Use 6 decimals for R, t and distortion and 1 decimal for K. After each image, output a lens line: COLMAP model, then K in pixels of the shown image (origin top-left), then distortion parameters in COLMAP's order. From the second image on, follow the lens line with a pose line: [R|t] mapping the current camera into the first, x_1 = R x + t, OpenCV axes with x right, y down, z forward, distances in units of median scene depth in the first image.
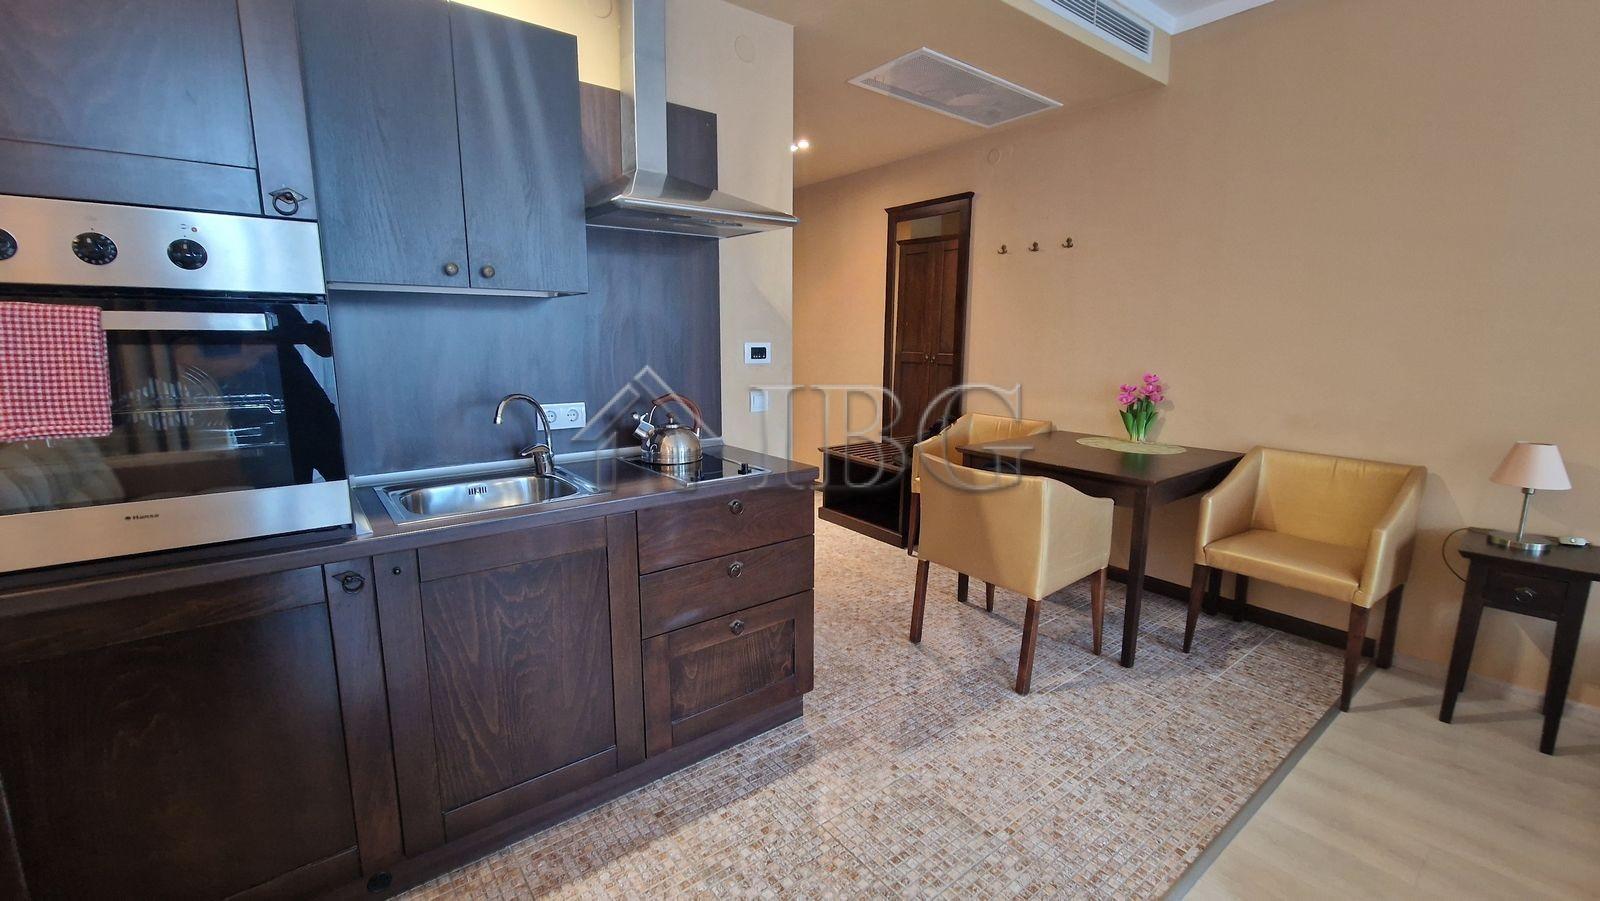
lens RADIAL K [[655.6, 0, 805.9], [0, 655.6, 448.1], [0, 0, 1]] dist [0.005735, -0.004272]
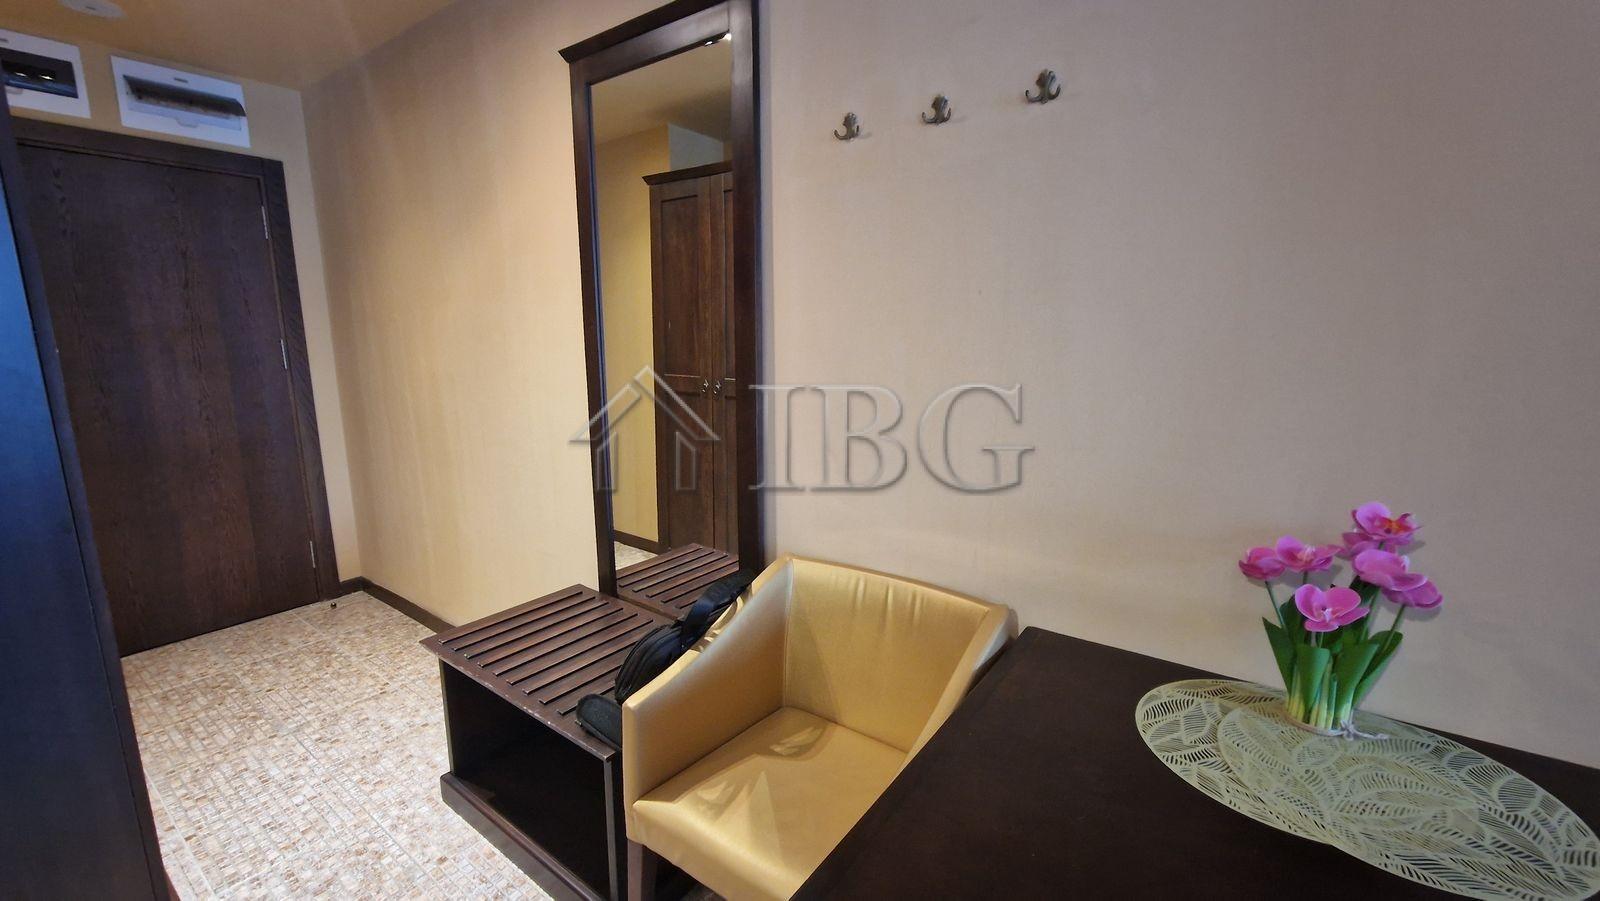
lens RADIAL K [[655.6, 0, 802.7], [0, 655.6, 448.2], [0, 0, 1]] dist [0.005735, -0.004272]
pose [[0.963954, -0.054619, 0.260401, 0.271035], [0.052940, 0.998507, 0.013464, -0.205533], [-0.260748, 0.000807, 0.965407, 1.034539]]
